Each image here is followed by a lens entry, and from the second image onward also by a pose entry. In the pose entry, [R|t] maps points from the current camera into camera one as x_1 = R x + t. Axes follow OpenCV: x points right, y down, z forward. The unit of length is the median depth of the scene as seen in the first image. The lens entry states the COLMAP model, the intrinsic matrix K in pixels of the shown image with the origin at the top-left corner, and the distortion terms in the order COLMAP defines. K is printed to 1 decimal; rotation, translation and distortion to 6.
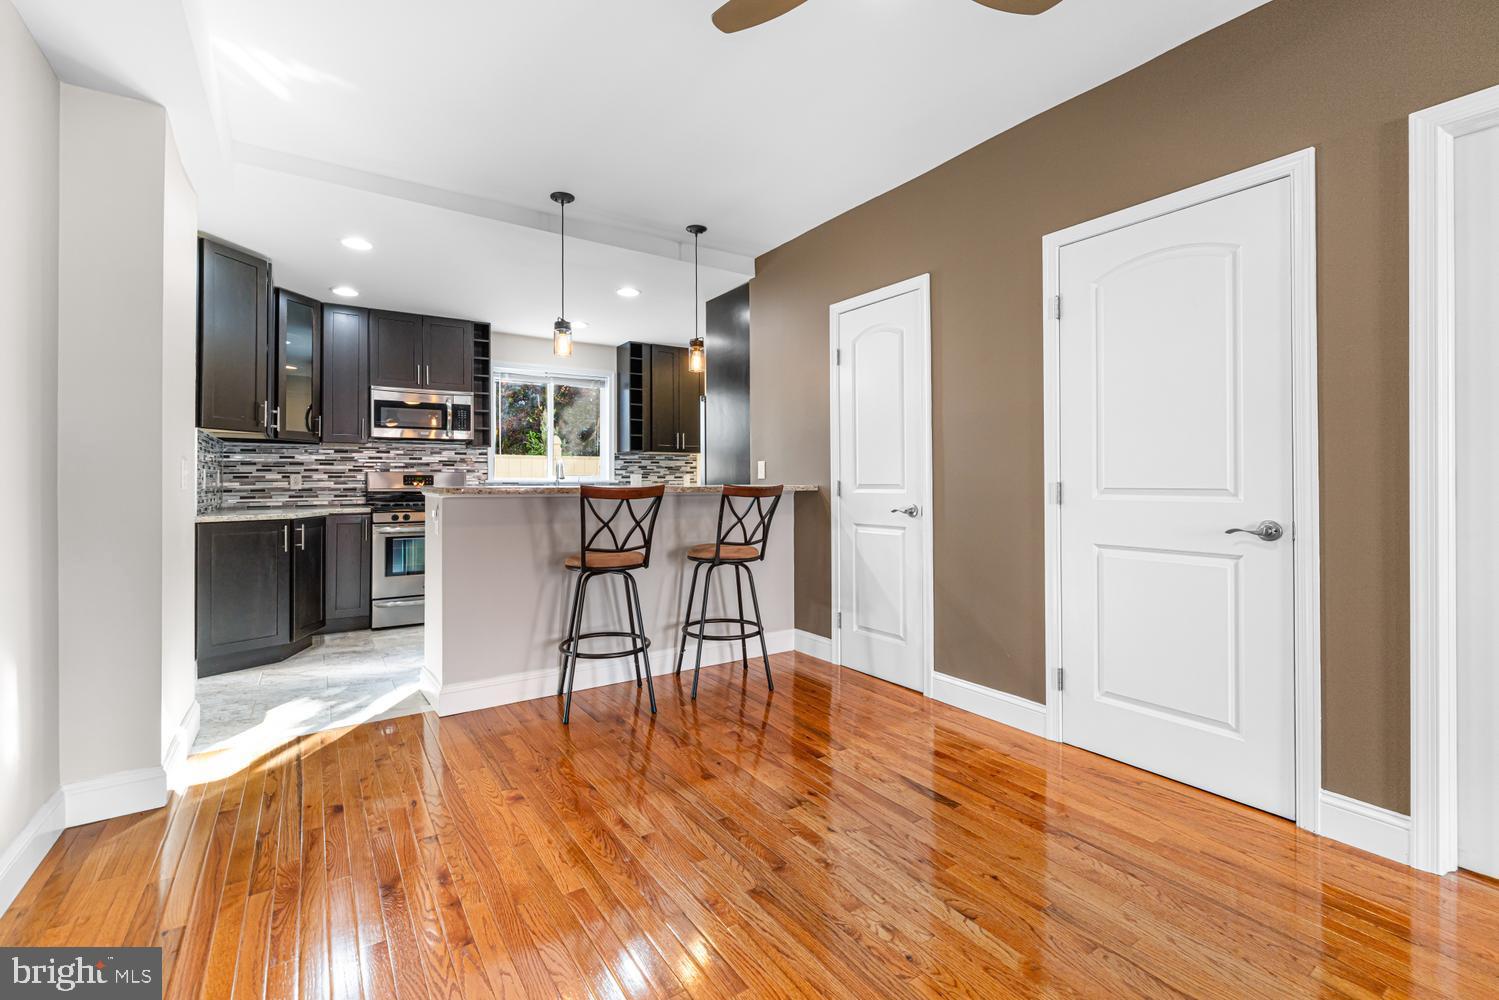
lens RADIAL K [[650.0, 0, 735.1], [0, 650.0, 475.0], [0, 0, 1]] dist [0.000892, -0.000001]
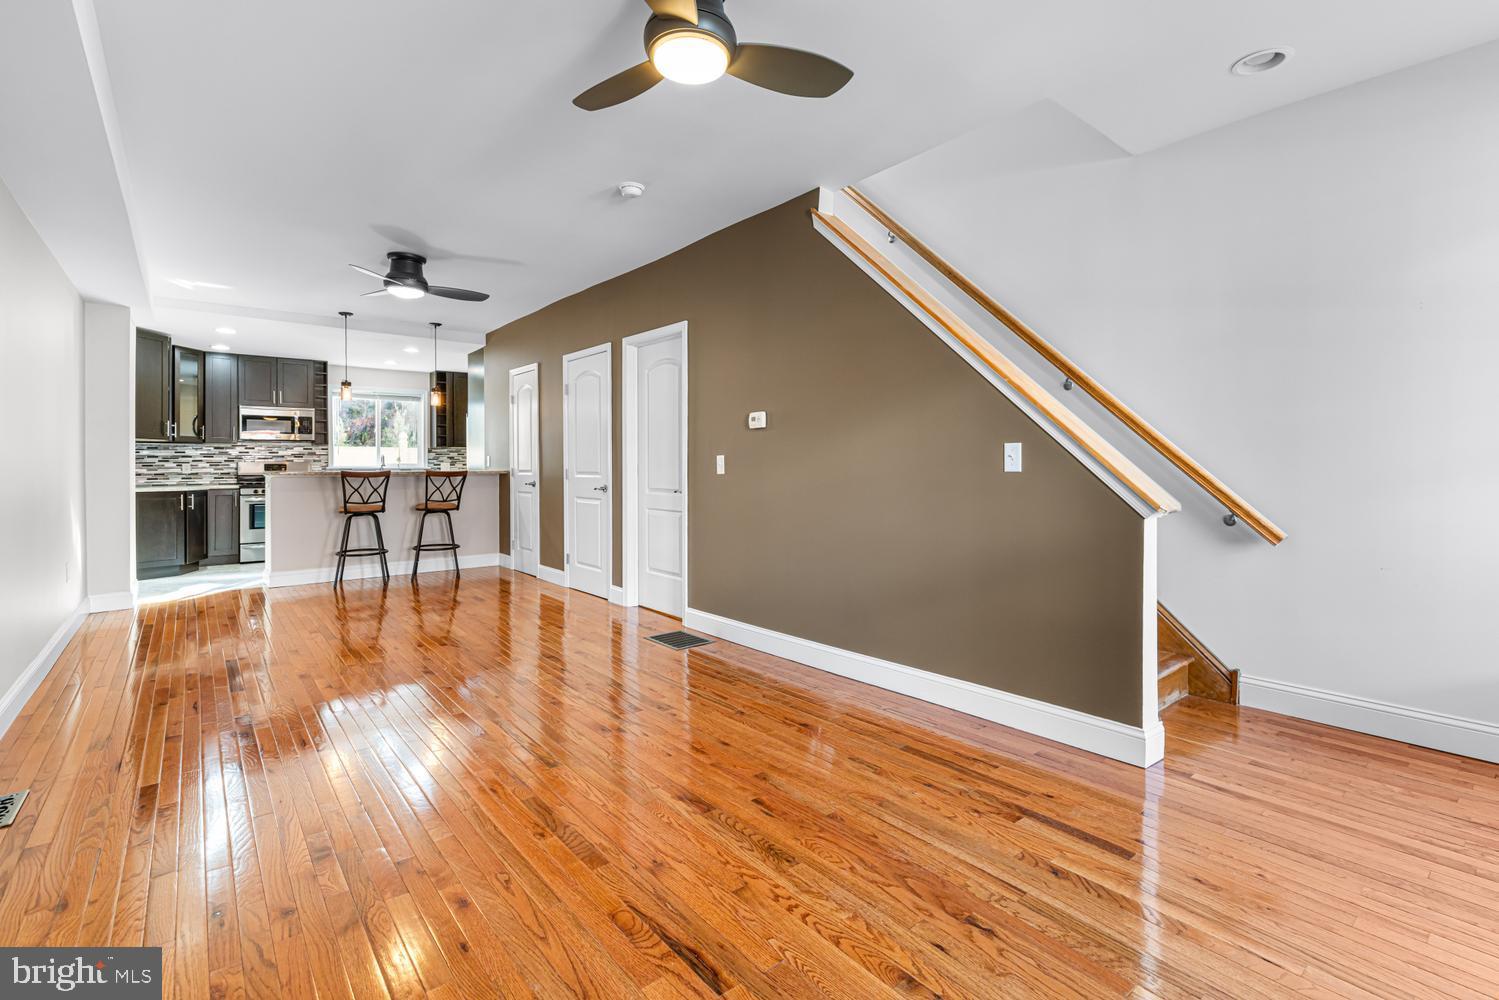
lens RADIAL K [[668.8, 0, 741.3], [0, 668.8, 464.0], [0, 0, 1]] dist [-0.000281, 0.000210]
pose [[0.994110, -0.000317, 0.108372, 0.449560], [-0.000439, 0.999976, 0.006951, -0.011806], [-0.108371, -0.006957, 0.994086, -0.702452]]
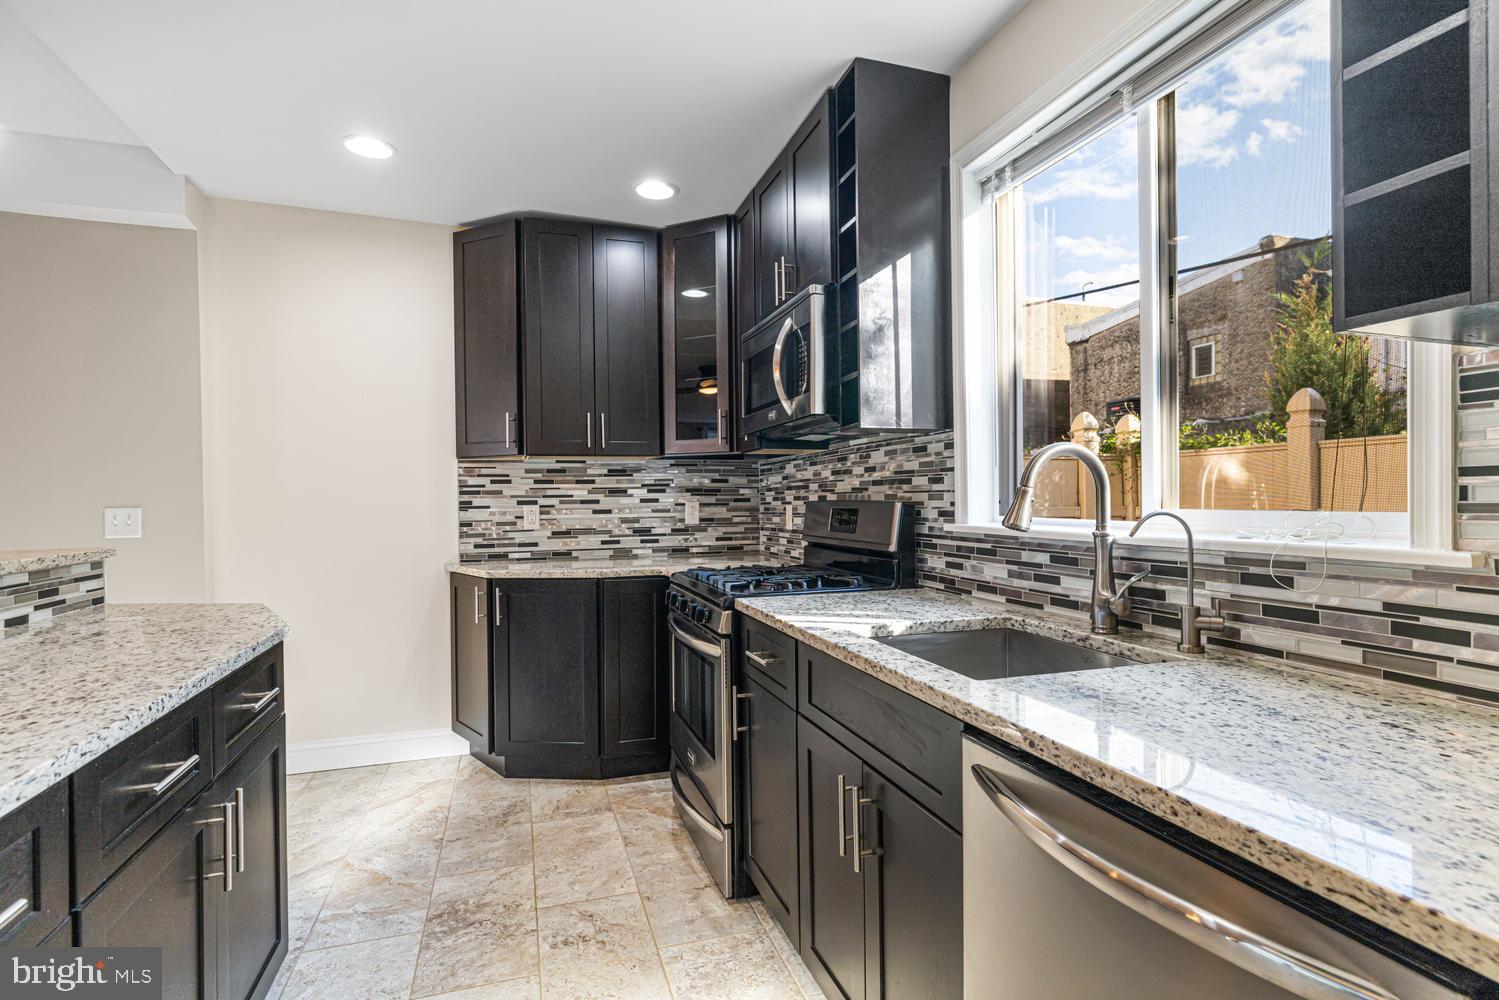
lens RADIAL K [[741.4, 0, 749.5], [0, 741.4, 500.0], [0, 0, 1]] dist [0.003136, 0.000051]
pose [[-0.261900, 0.006376, -0.965074, 0.012396], [0.016563, 0.999861, 0.002111, -0.007995], [0.964953, -0.015432, -0.261969, 1.190720]]
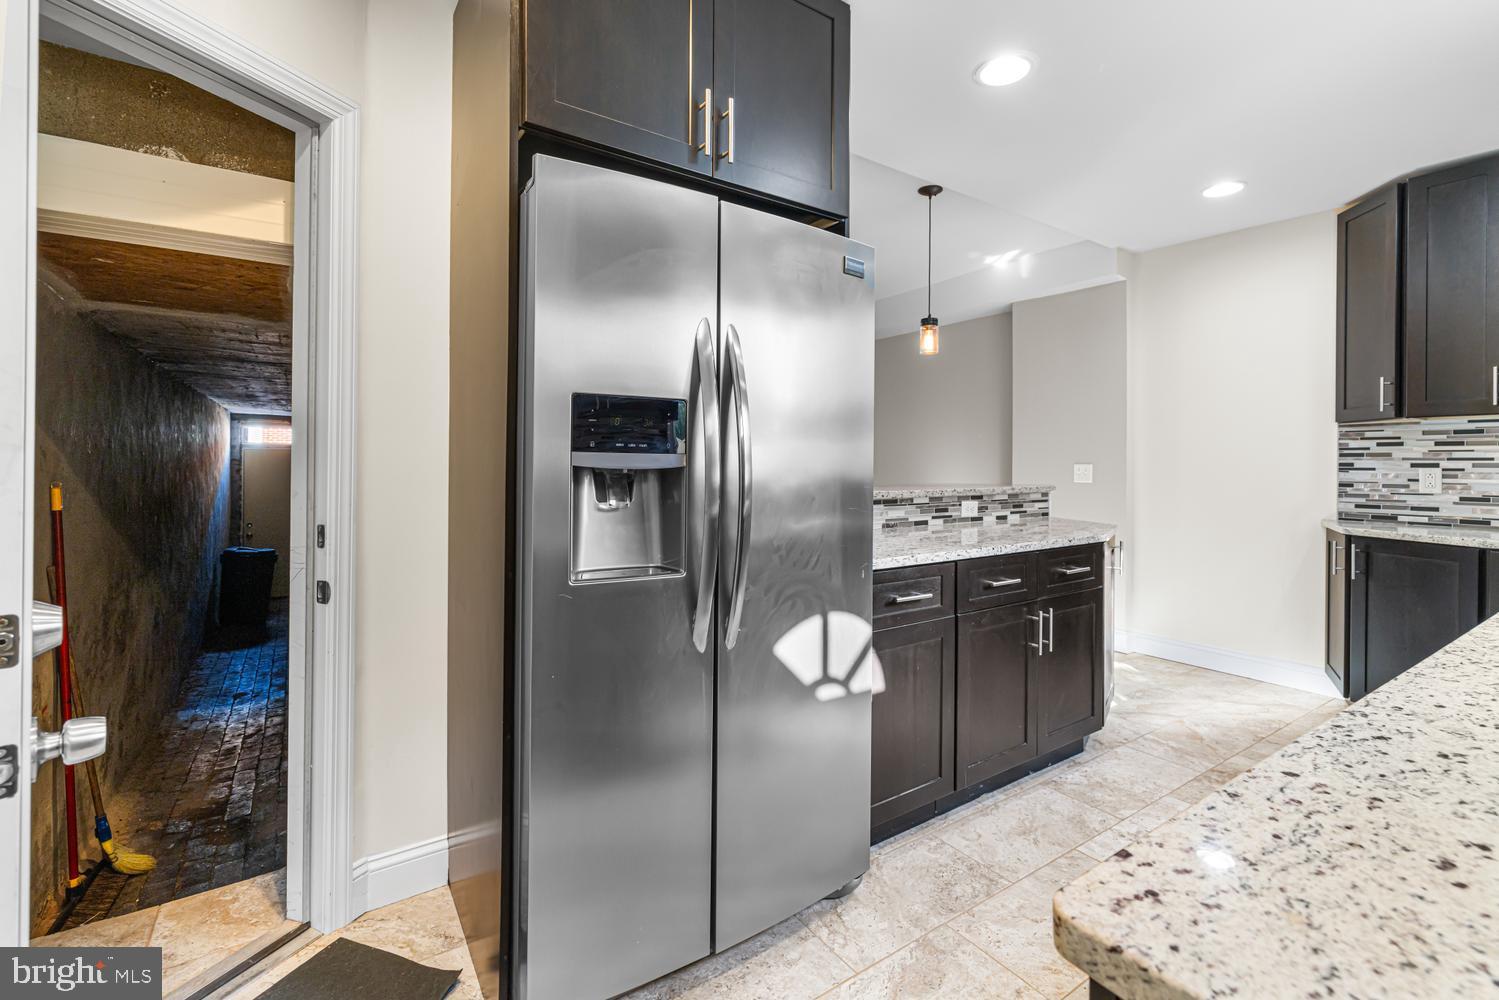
lens RADIAL K [[668.8, 0, 741.3], [0, 668.8, 464.0], [0, 0, 1]] dist [-0.000281, 0.000210]
pose [[-0.999918, -0.003799, -0.012239, 0.024259], [-0.003765, 0.999989, -0.002798, -0.004633], [0.012249, -0.002752, -0.999921, 1.412870]]
